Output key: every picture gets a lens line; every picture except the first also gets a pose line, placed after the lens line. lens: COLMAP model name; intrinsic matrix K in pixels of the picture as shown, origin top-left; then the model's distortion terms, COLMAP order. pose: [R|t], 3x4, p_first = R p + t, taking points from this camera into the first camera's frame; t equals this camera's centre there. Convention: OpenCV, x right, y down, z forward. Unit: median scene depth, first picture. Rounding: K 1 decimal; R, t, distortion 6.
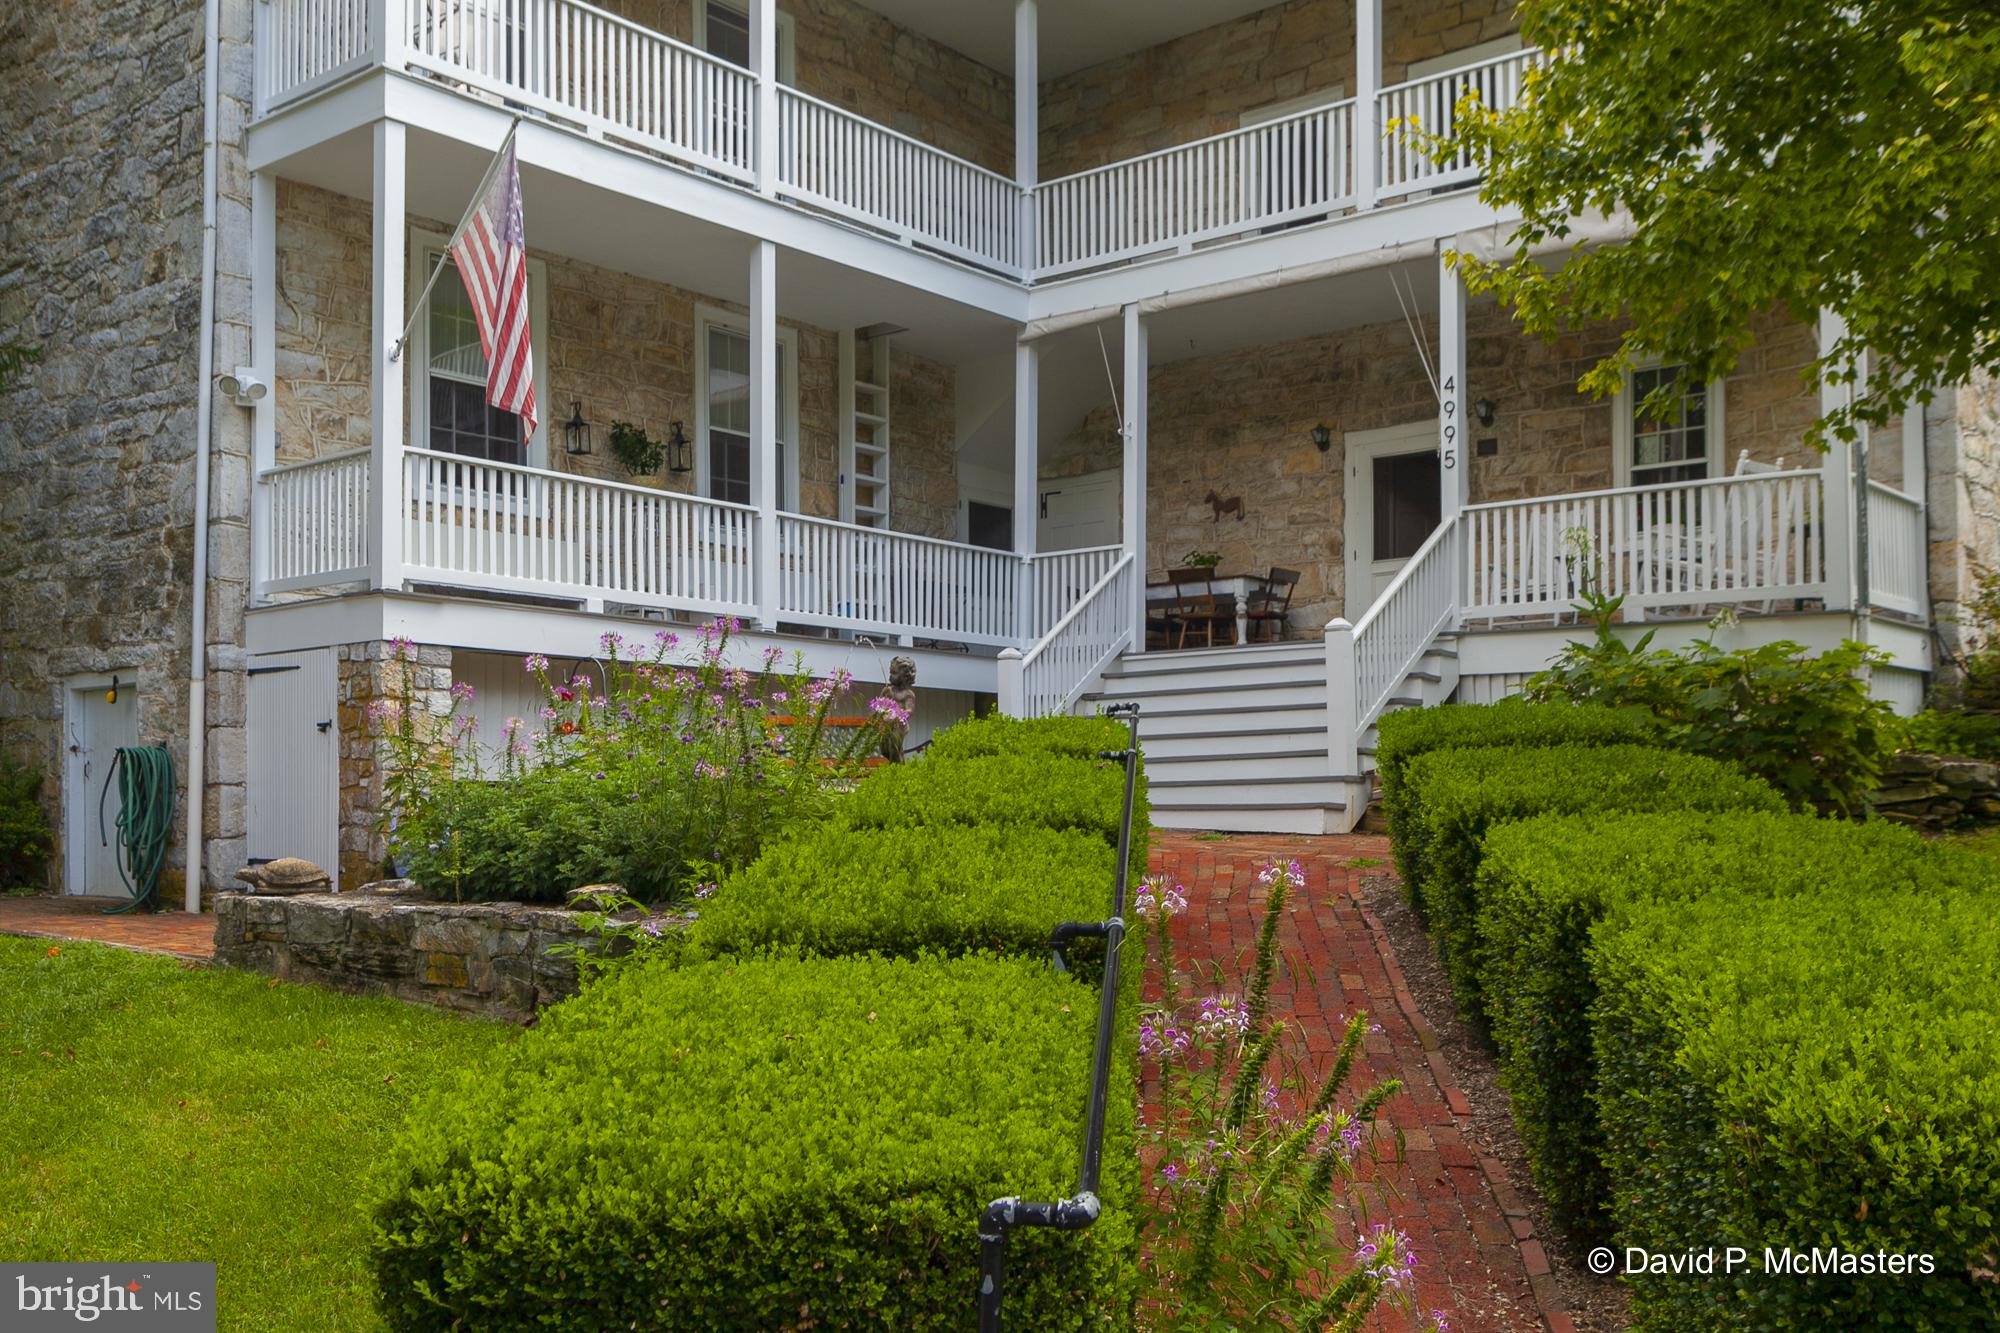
lens RADIAL K [[1989.5, 0, 1003.5], [0, 1989.5, 662.3], [0, 0, 1]] dist [0.061377, 0.000000]
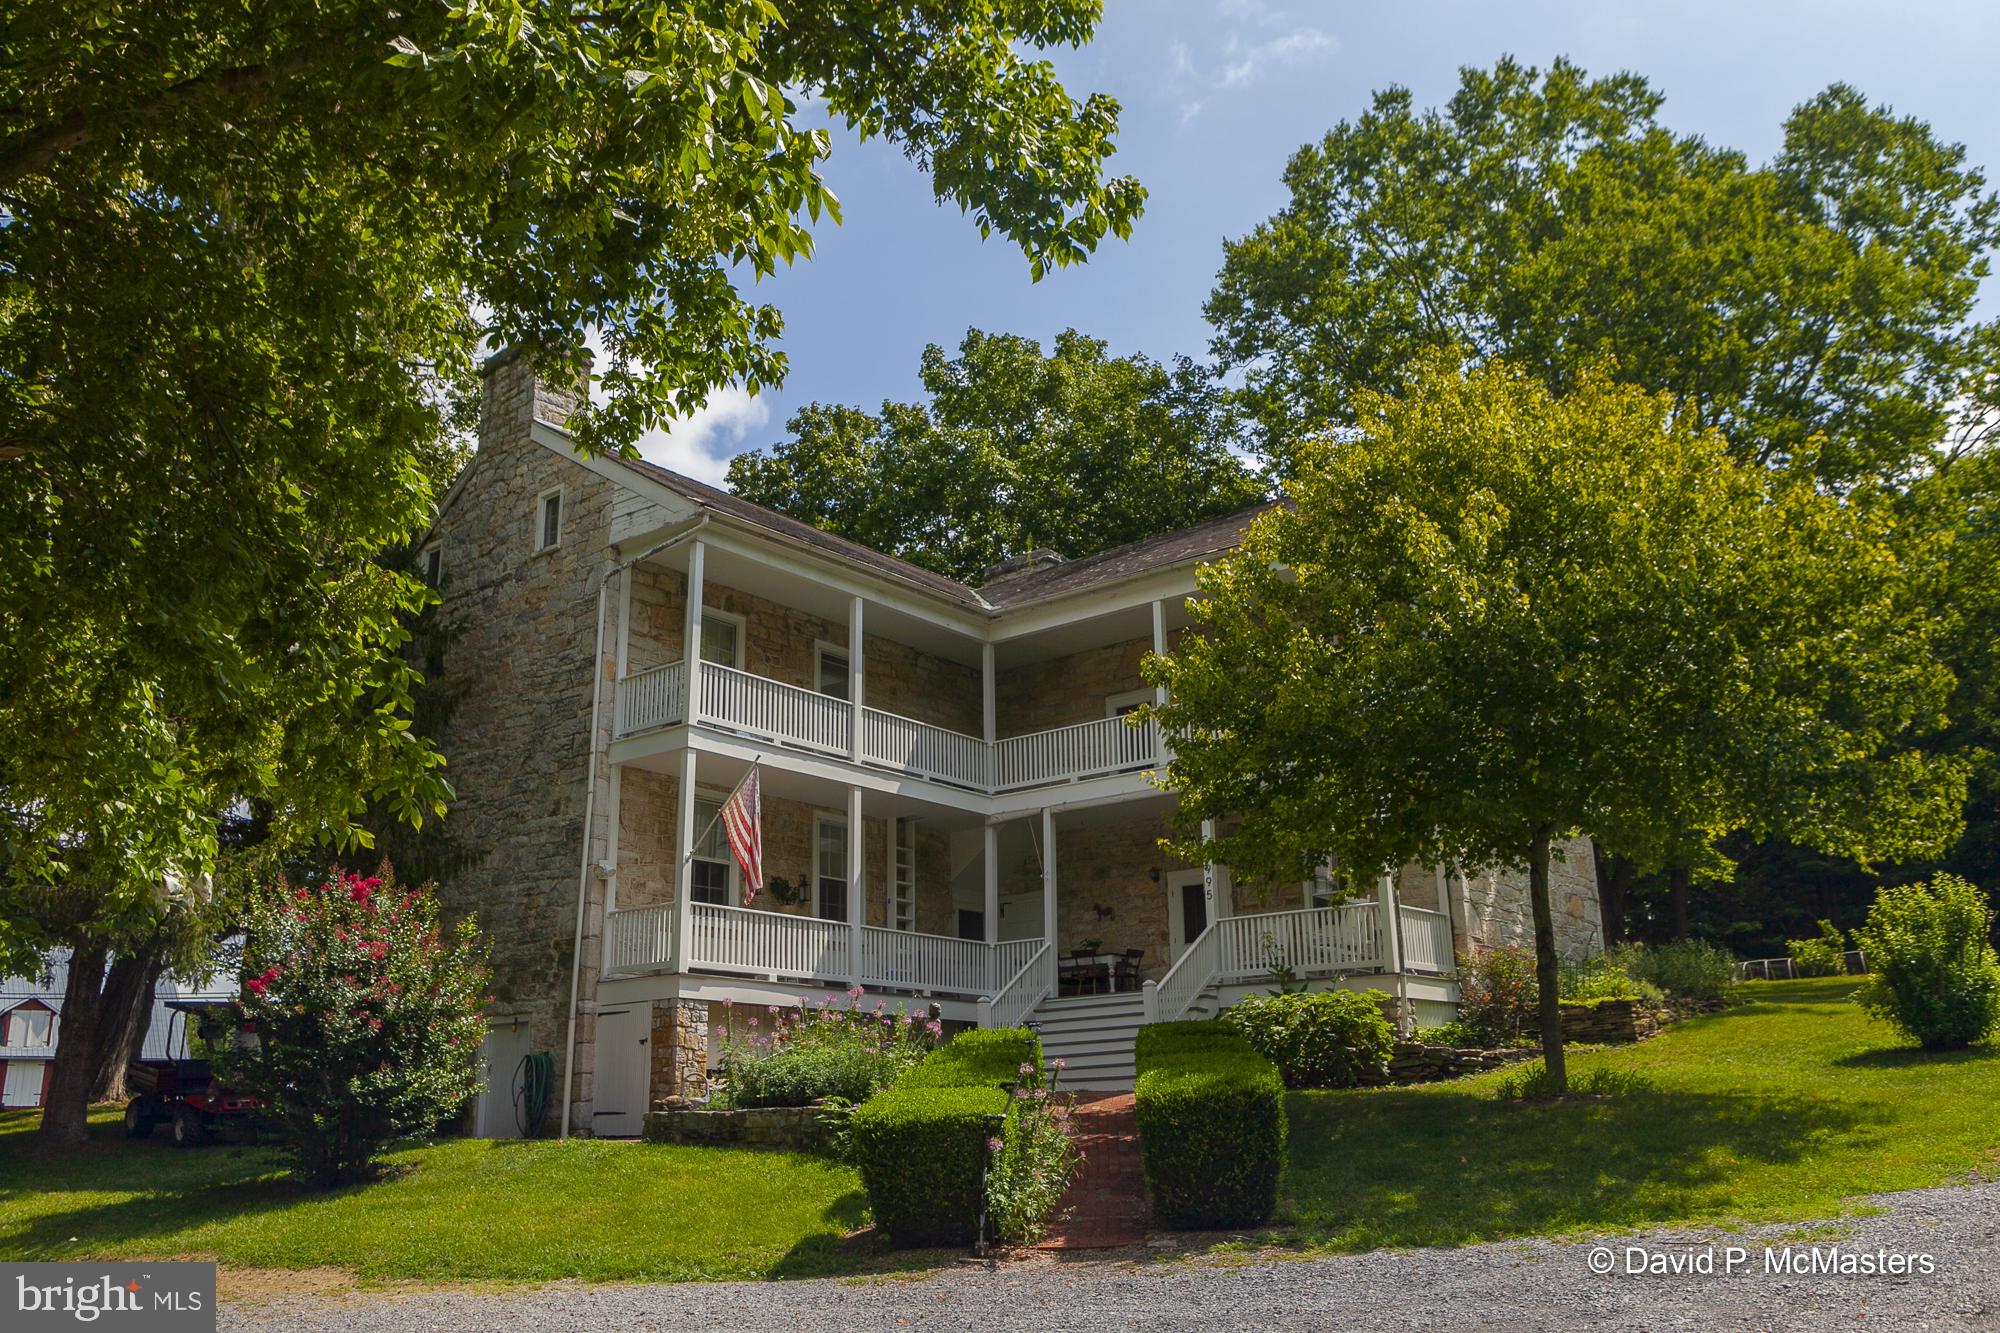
lens RADIAL K [[1670.4, 0, 1013.2], [0, 1670.4, 650.1], [0, 0, 1]] dist [-0.018083, 0.001406]
pose [[0.999663, -0.007842, 0.024752, -0.005159], [0.012756, 0.978649, -0.205143, -0.003802], [-0.022615, 0.205389, 0.978419, -0.629592]]
